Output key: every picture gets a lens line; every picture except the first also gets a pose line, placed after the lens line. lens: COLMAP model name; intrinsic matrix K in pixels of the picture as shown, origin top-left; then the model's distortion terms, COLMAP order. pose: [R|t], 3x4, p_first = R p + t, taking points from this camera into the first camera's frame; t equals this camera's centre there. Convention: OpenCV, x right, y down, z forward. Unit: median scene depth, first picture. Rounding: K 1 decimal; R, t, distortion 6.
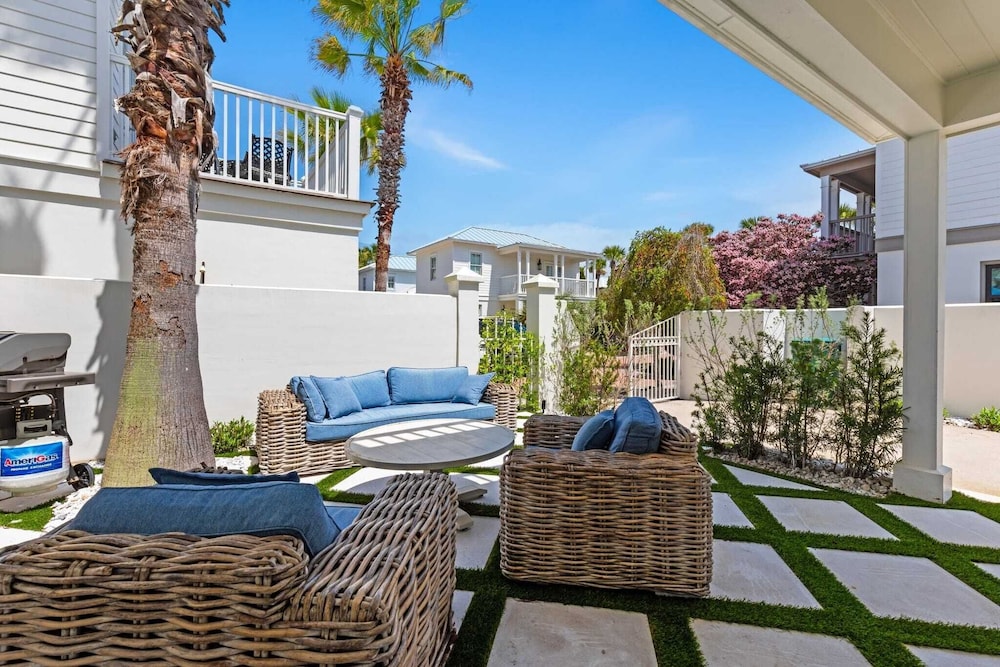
lens RADIAL K [[422.6, 0, 497.3], [0, 422.6, 327.1], [0, 0, 1]] dist [-0.003001, -0.000132]
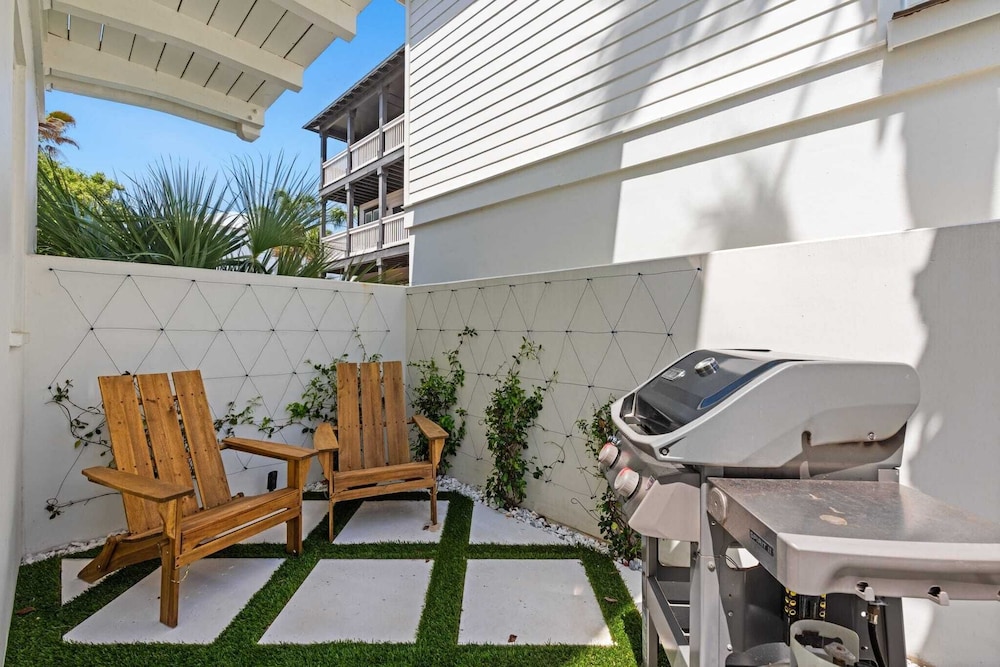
lens RADIAL K [[422.6, 0, 500.7], [0, 422.6, 333.2], [0, 0, 1]] dist [-0.003001, -0.000132]
pose [[0.217864, -0.001061, -0.975979, -0.560412], [-0.014936, 0.999879, -0.004421, -0.003508], [0.975865, 0.015540, 0.217821, 0.452203]]
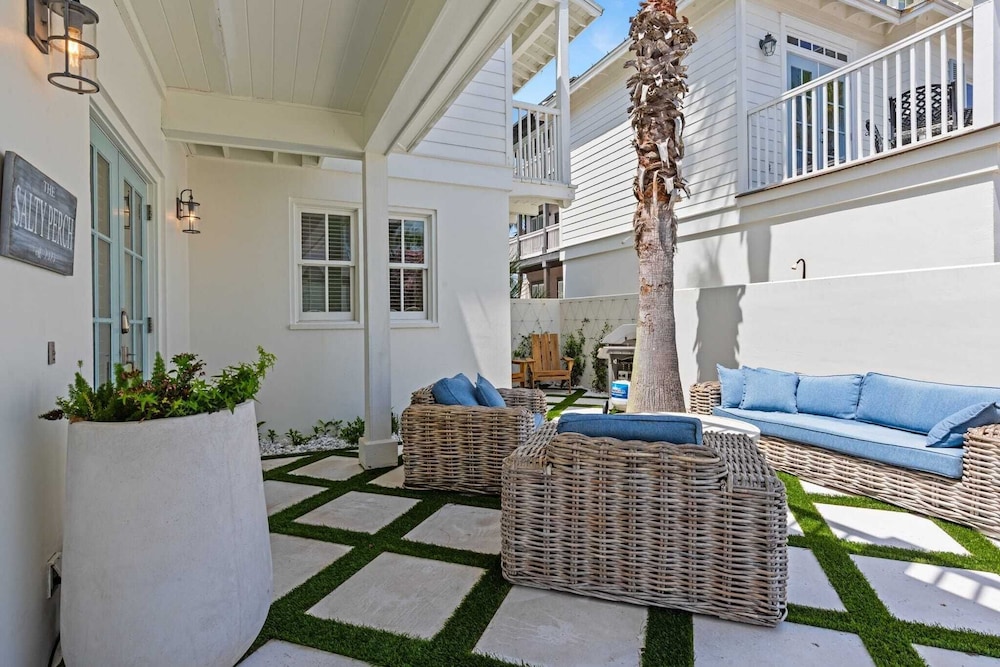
lens RADIAL K [[499.9, 0, 506.1], [0, 499.9, 333.1], [0, 0, 1]] dist [0.004152, -0.000621]
pose [[-0.133176, 0.016138, -0.990961, 0.757449], [0.000390, 0.999868, 0.016231, 0.010293], [0.991092, 0.001775, -0.133165, 0.508404]]
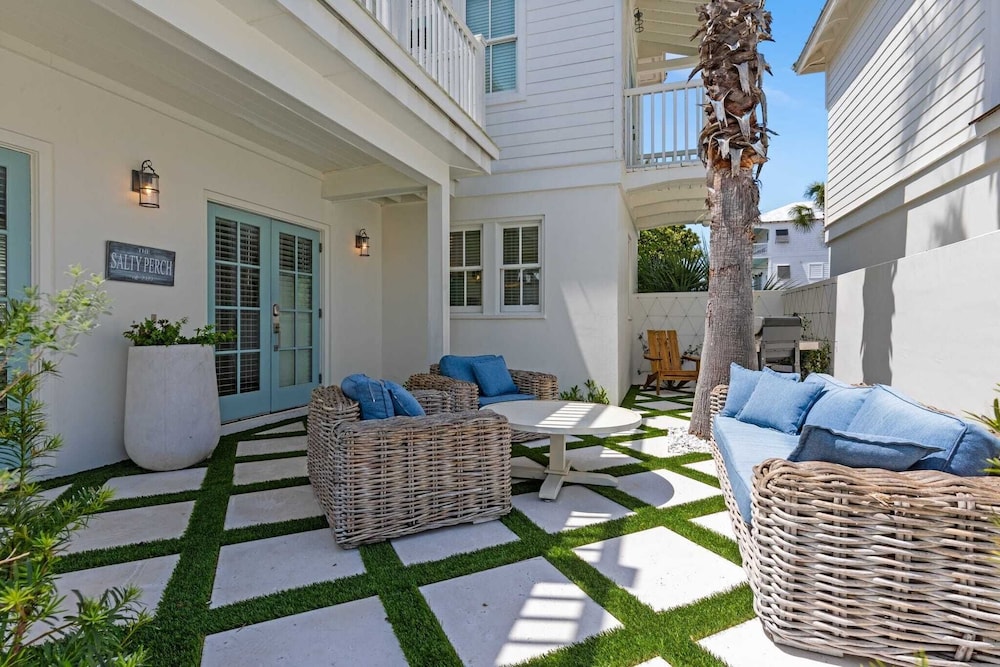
lens RADIAL K [[499.9, 0, 500.6], [0, 499.9, 328.1], [0, 0, 1]] dist [0.004152, -0.000621]
pose [[-0.788377, -0.004756, -0.615173, 0.476218], [-0.012524, 0.999887, 0.008320, 0.032844], [0.615064, 0.014264, -0.788348, 1.260930]]
